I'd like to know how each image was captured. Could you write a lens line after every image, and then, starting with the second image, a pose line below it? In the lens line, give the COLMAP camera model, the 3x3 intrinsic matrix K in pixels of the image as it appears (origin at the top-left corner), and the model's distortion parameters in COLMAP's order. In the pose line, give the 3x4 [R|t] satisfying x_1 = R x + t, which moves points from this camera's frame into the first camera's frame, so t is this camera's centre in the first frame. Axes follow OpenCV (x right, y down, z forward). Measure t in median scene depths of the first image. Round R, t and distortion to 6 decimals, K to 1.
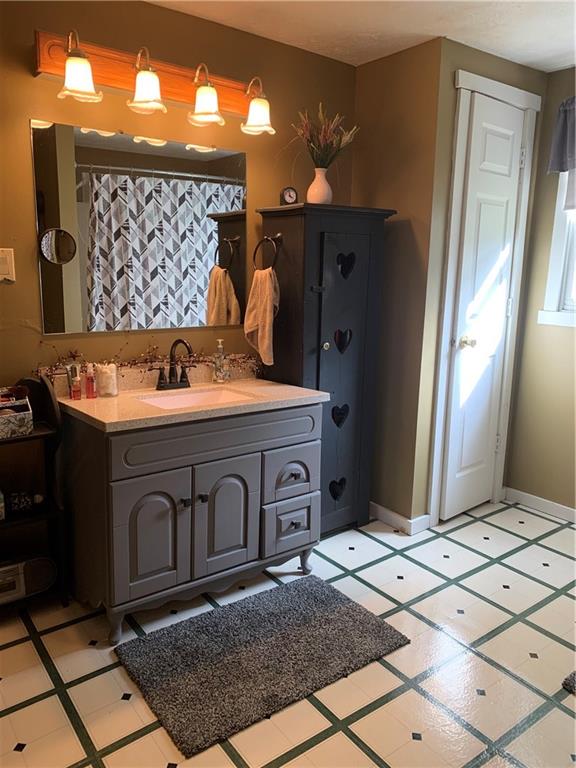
lens RADIAL K [[582.4, 0, 288.0], [0, 582.4, 384.0], [0, 0, 1]] dist [-0.030717, -0.002472]
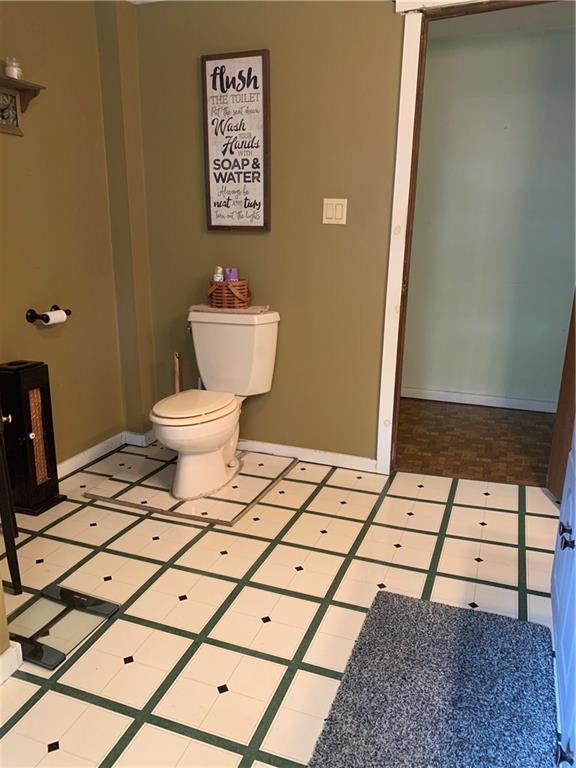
lens RADIAL K [[582.4, 0, 288.0], [0, 582.4, 384.0], [0, 0, 1]] dist [-0.030717, -0.002472]
pose [[-0.839011, 0.128817, -0.528646, 0.413611], [-0.132318, 0.894102, 0.427872, -0.192540], [0.527780, 0.428939, -0.733117, 1.114502]]
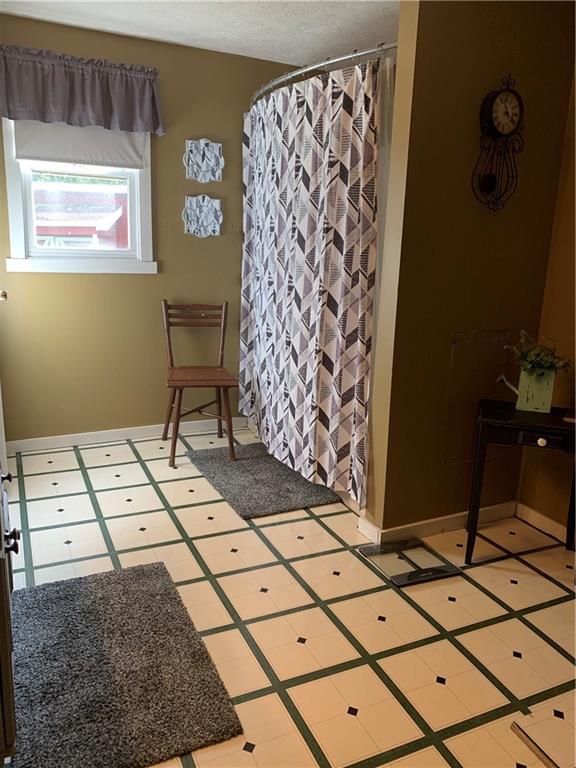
lens RADIAL K [[582.4, 0, 288.0], [0, 582.4, 384.0], [0, 0, 1]] dist [-0.030717, -0.002472]
pose [[0.181317, -0.248407, 0.951535, -0.638181], [0.166622, 0.961343, 0.219217, -0.074030], [-0.969206, 0.118799, 0.215698, 0.443304]]
